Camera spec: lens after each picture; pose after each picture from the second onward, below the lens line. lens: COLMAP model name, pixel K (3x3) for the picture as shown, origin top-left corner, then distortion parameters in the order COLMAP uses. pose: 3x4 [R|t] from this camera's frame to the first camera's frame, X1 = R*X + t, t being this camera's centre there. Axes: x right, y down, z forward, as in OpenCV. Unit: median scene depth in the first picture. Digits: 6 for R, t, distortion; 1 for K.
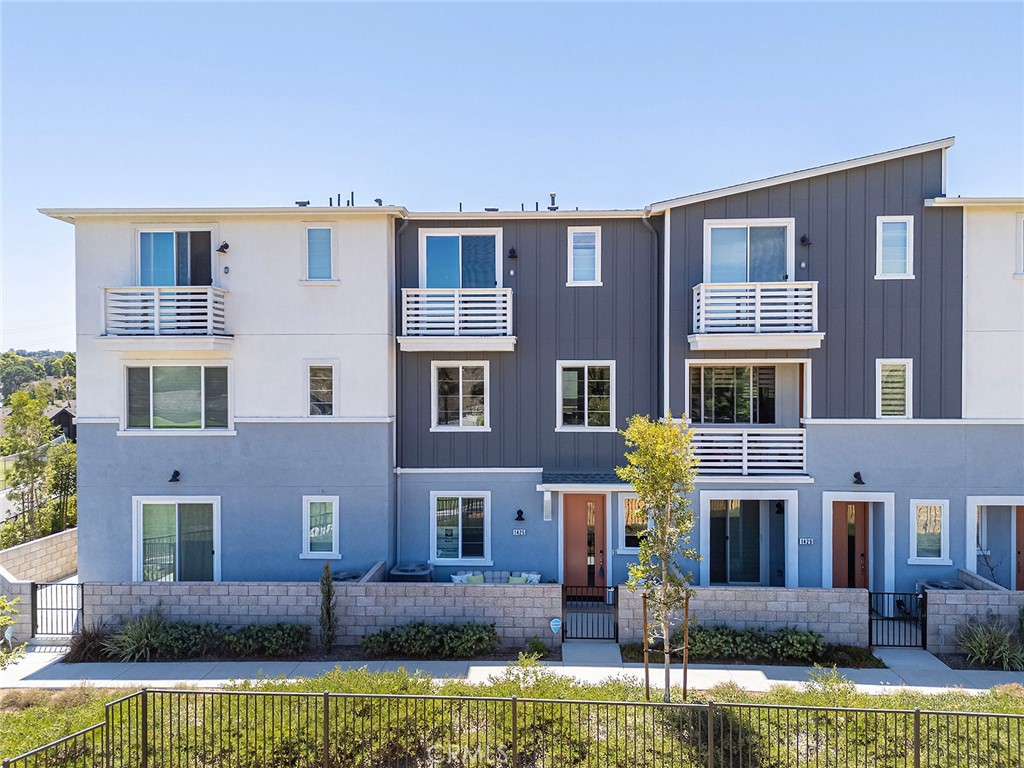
lens RADIAL K [[746.8, 0, 507.8], [0, 746.8, 395.0], [0, 0, 1]] dist [0.029953, -0.031229]
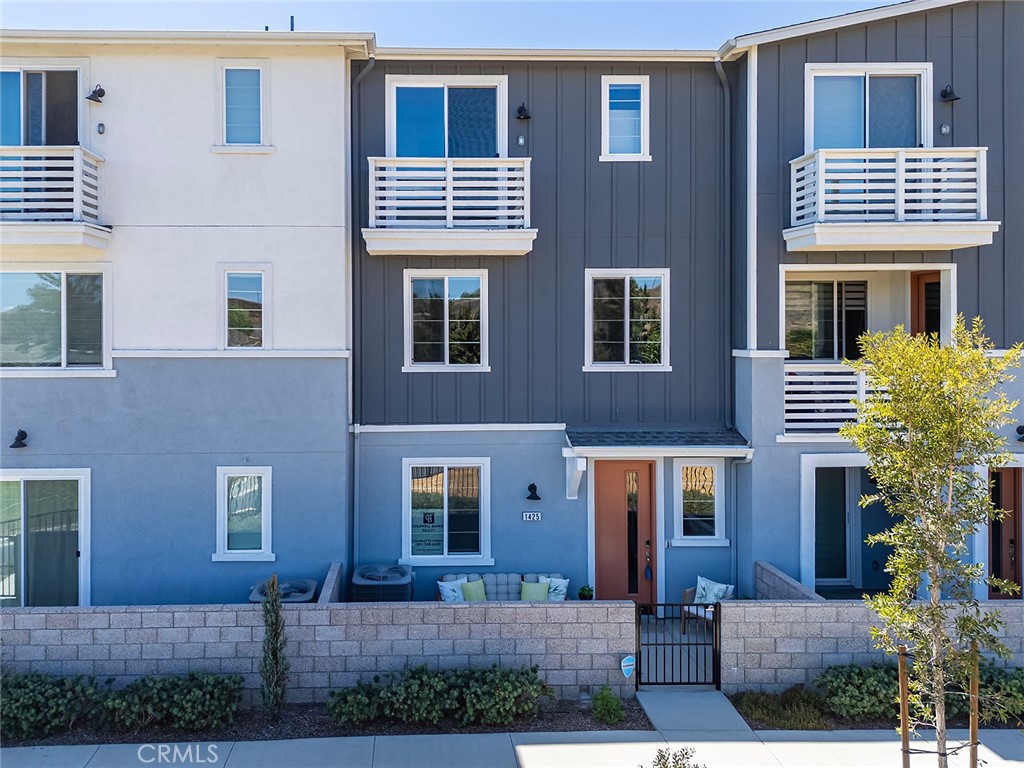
lens RADIAL K [[773.1, 0, 411.4], [0, 773.1, 344.6], [0, 0, 1]] dist [0.016233, -0.010245]
pose [[0.998188, -0.000663, 0.060165, -0.145672], [0.001272, 0.999948, -0.010090, 0.033219], [-0.060155, 0.010149, 0.998137, 0.305851]]
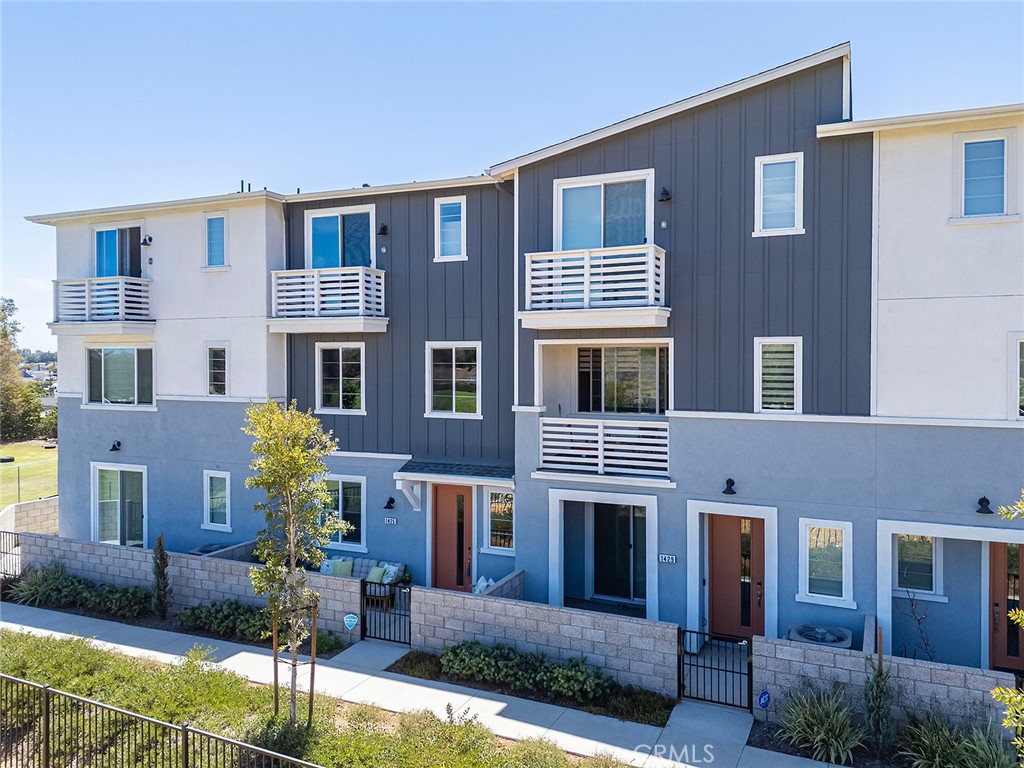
lens RADIAL K [[746.8, 0, 514.4], [0, 746.8, 376.2], [0, 0, 1]] dist [0.029953, -0.031229]
pose [[0.932440, 0.010933, -0.361159, 0.534739], [-0.010260, 0.999940, 0.003781, -0.007399], [0.361179, 0.000180, 0.932496, 0.169895]]
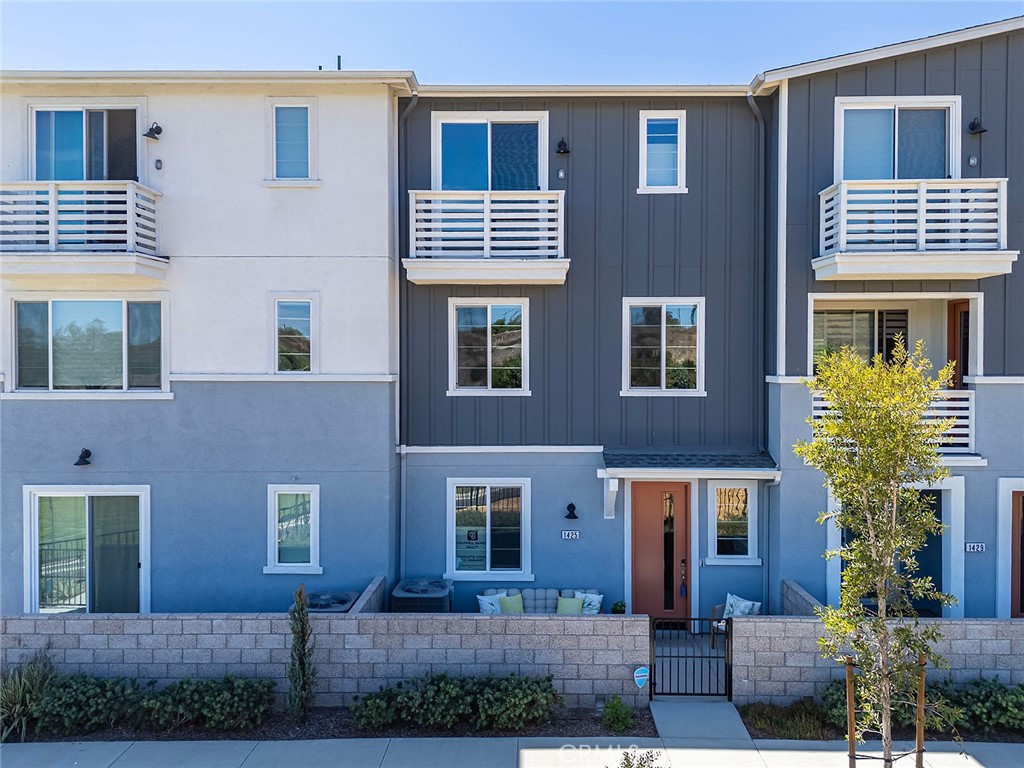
lens RADIAL K [[746.8, 0, 513.0], [0, 746.8, 381.3], [0, 0, 1]] dist [0.029953, -0.031229]
pose [[0.999600, 0.002323, 0.028196, -0.063981], [-0.002324, 0.999997, 0.000036, 0.037084], [-0.028196, -0.000102, 0.999602, 0.293201]]
